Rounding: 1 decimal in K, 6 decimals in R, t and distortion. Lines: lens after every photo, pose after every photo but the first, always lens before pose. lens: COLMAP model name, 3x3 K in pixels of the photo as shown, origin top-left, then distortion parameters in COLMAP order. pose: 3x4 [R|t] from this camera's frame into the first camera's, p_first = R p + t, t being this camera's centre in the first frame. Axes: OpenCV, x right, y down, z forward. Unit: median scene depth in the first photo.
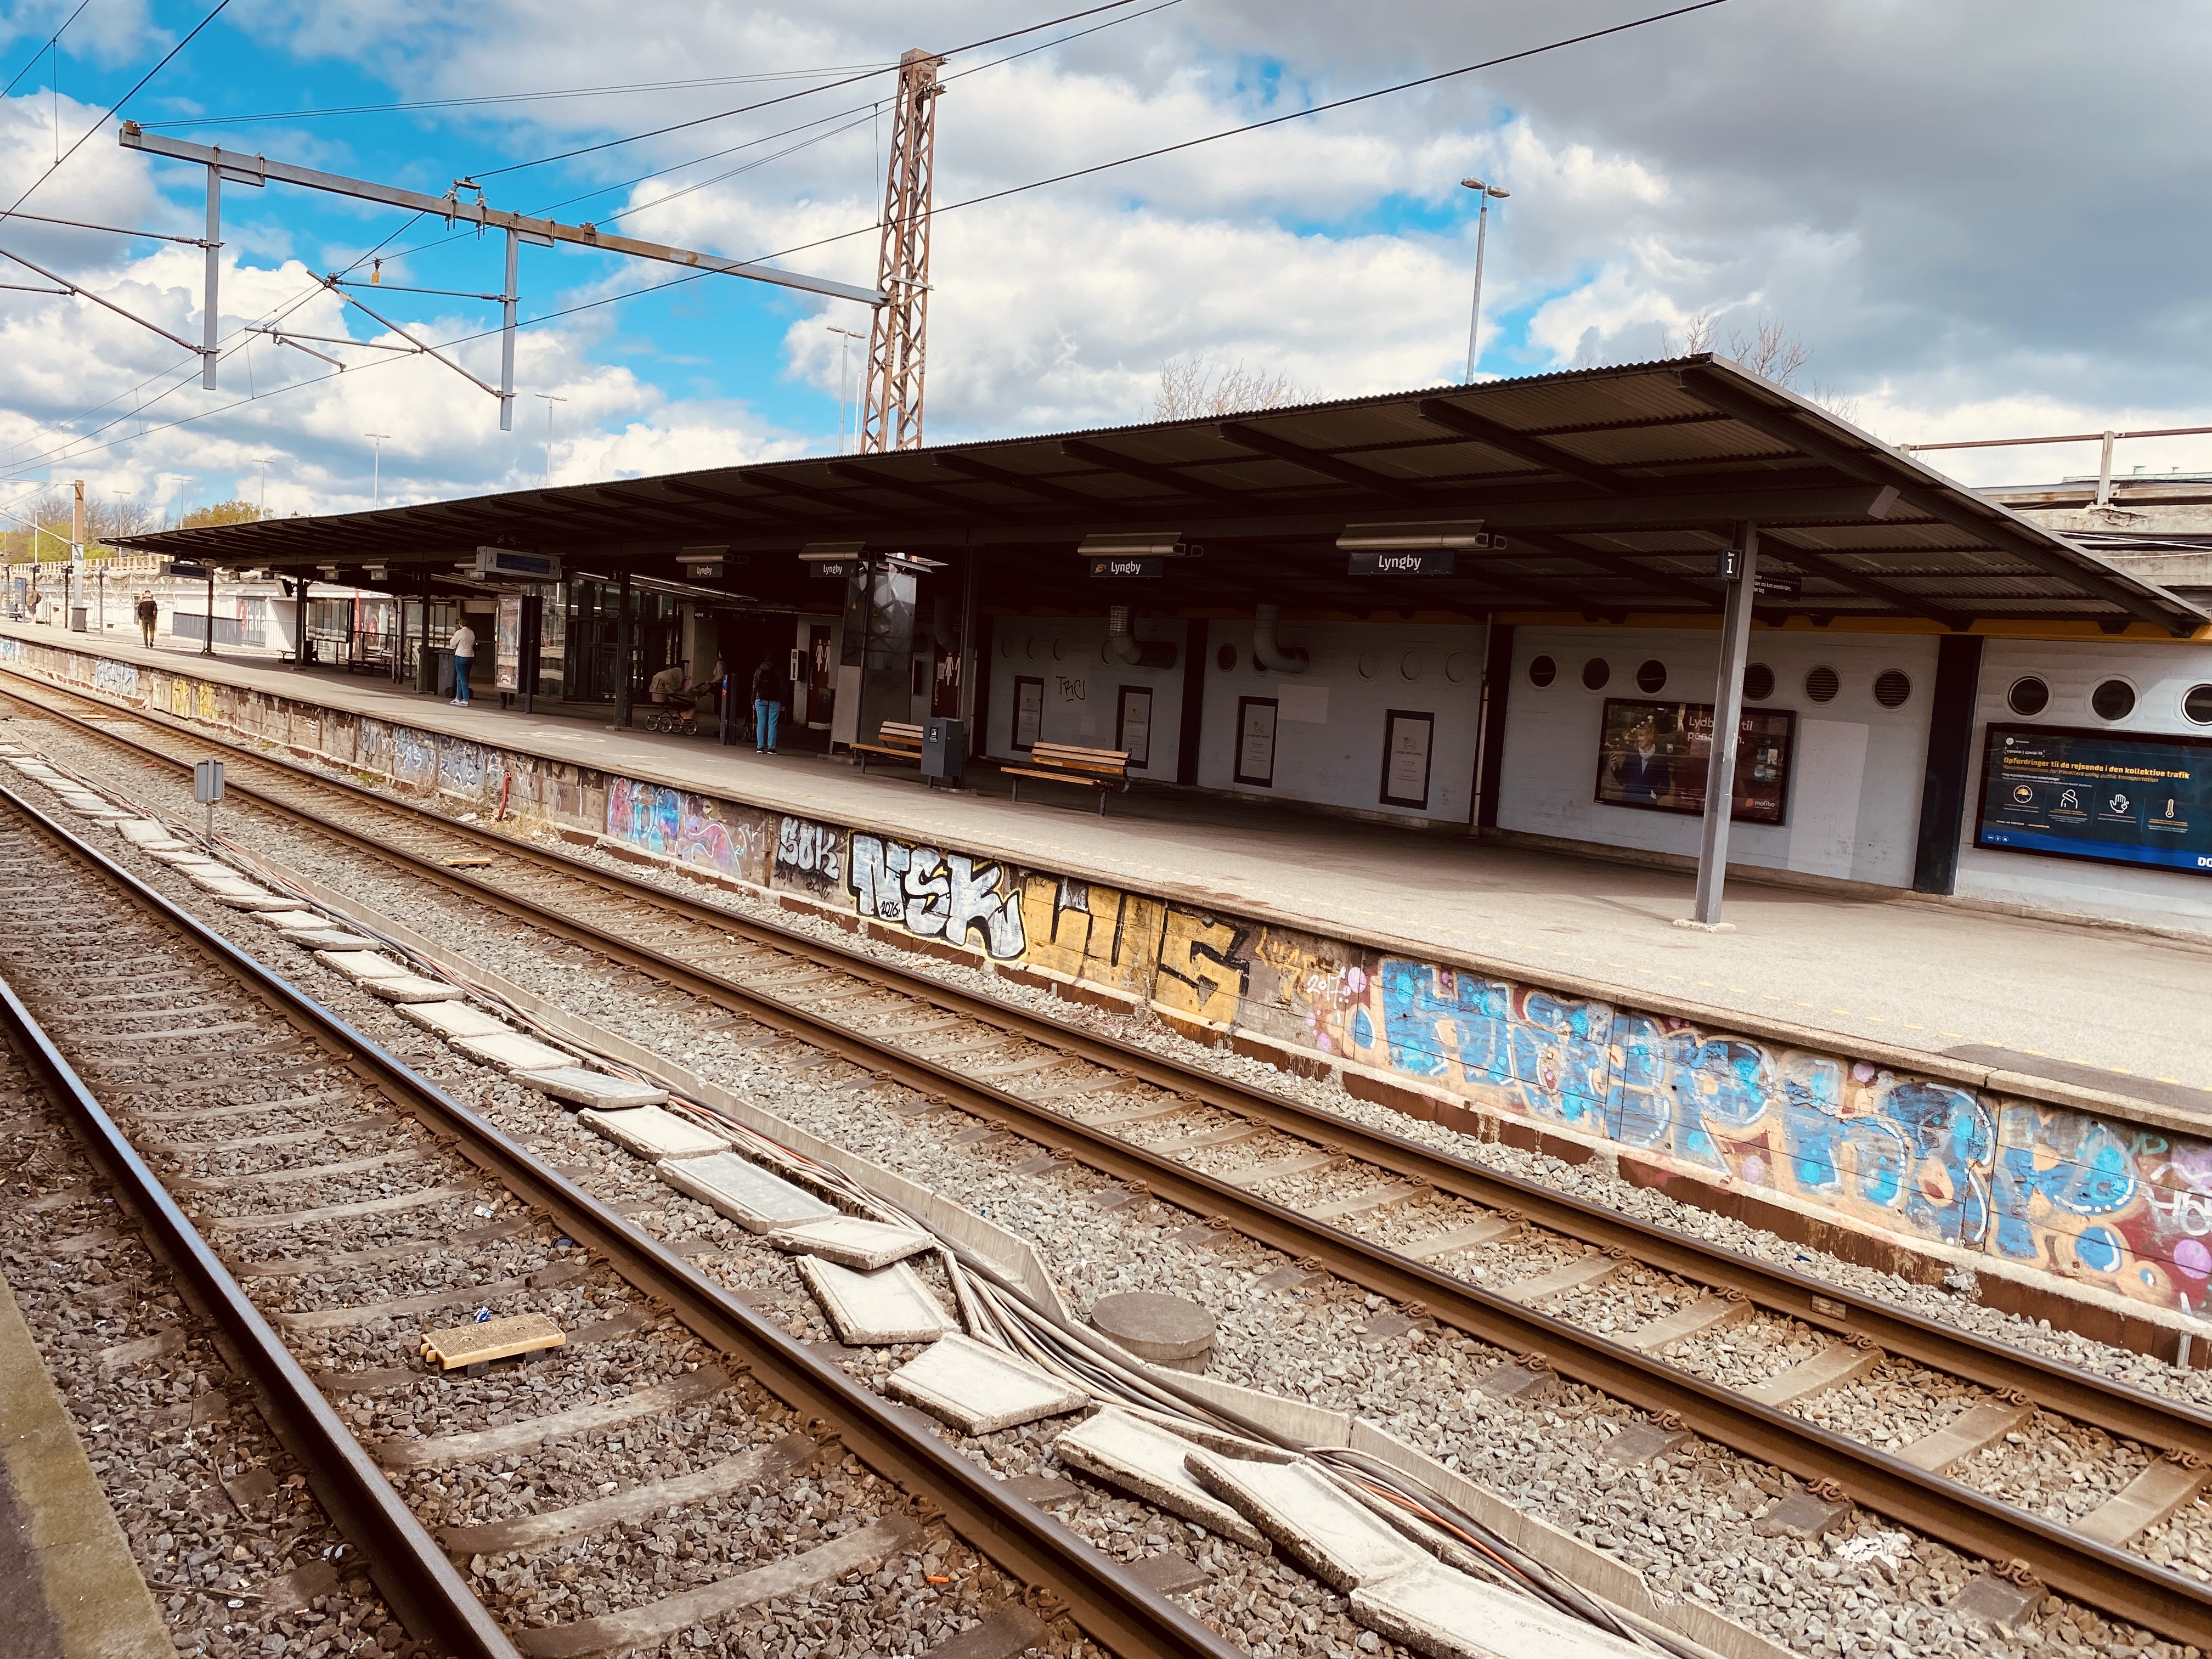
lens RADIAL K [[1692.8, 0, 1114.7], [0, 1692.8, 805.7], [0, 0, 1]] dist [0.050555, -0.062621]
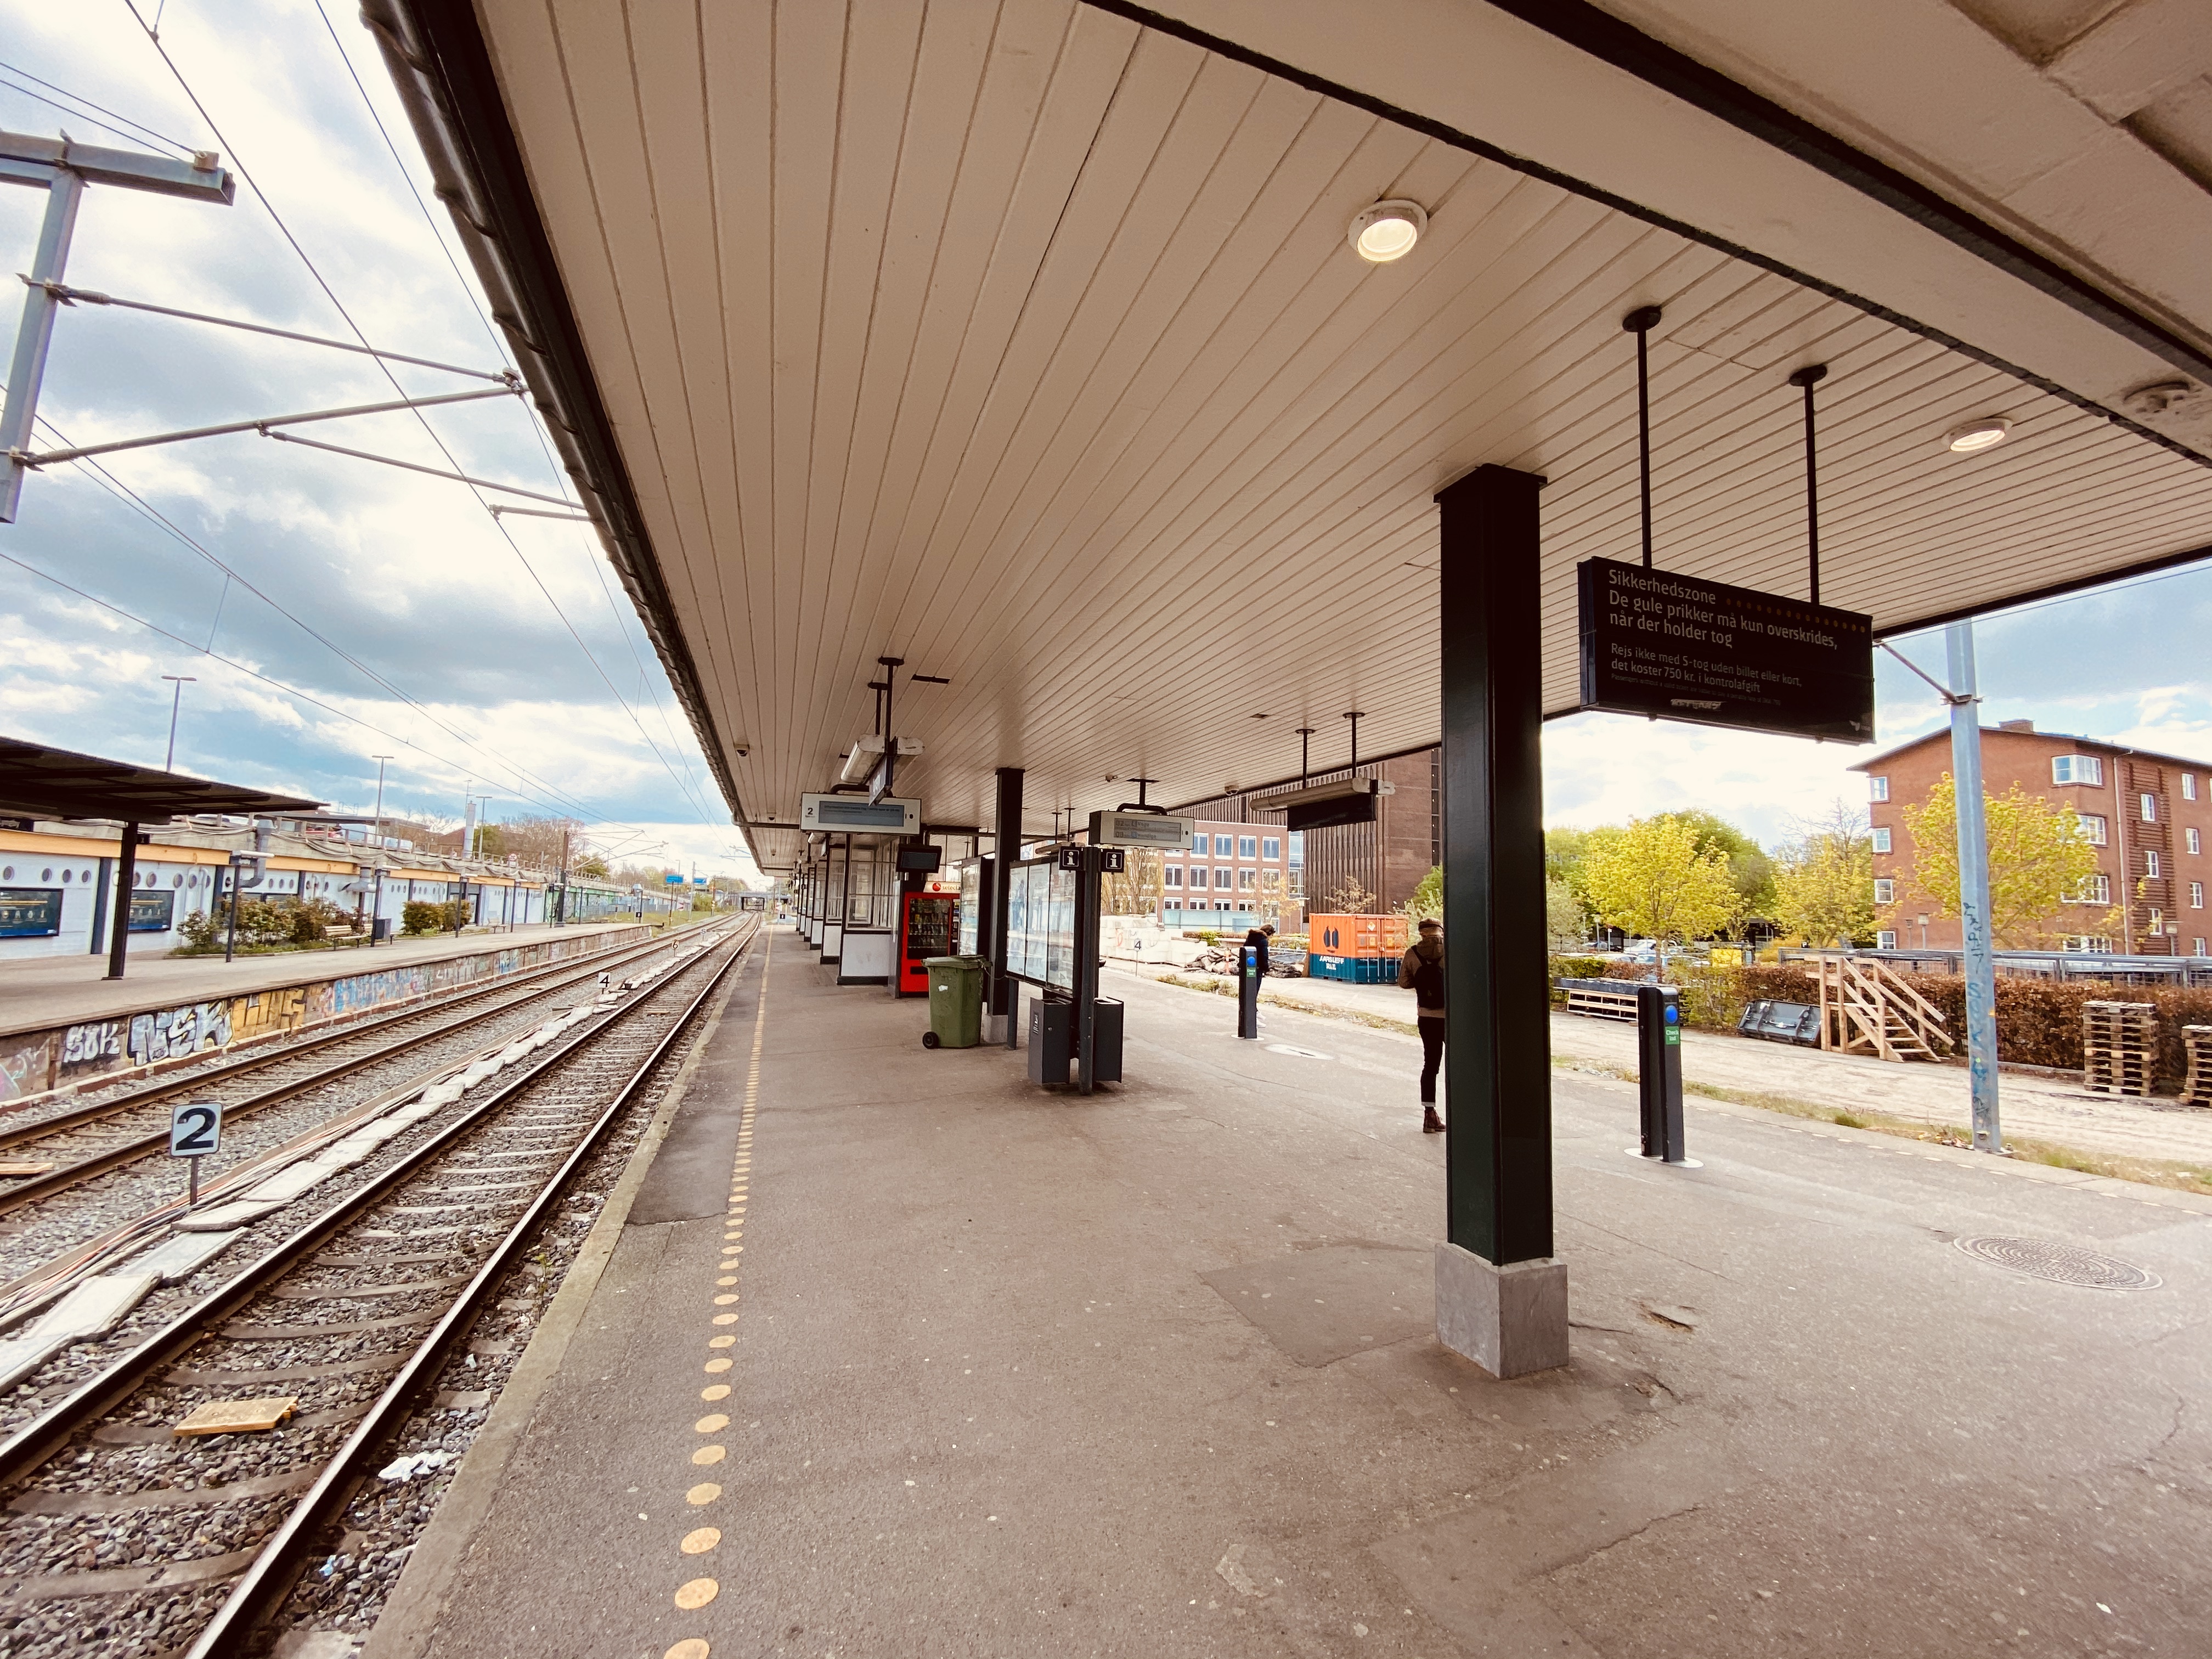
lens RADIAL K [[909.7, 0, 1106.6], [0, 909.7, 832.6], [0, 0, 1]] dist [0.025532, -0.022516]
pose [[-0.934069, -0.061539, 0.351750, -1.250526], [-0.058515, 0.998101, 0.019232, -0.216320], [-0.352265, -0.002619, -0.935896, 1.462417]]
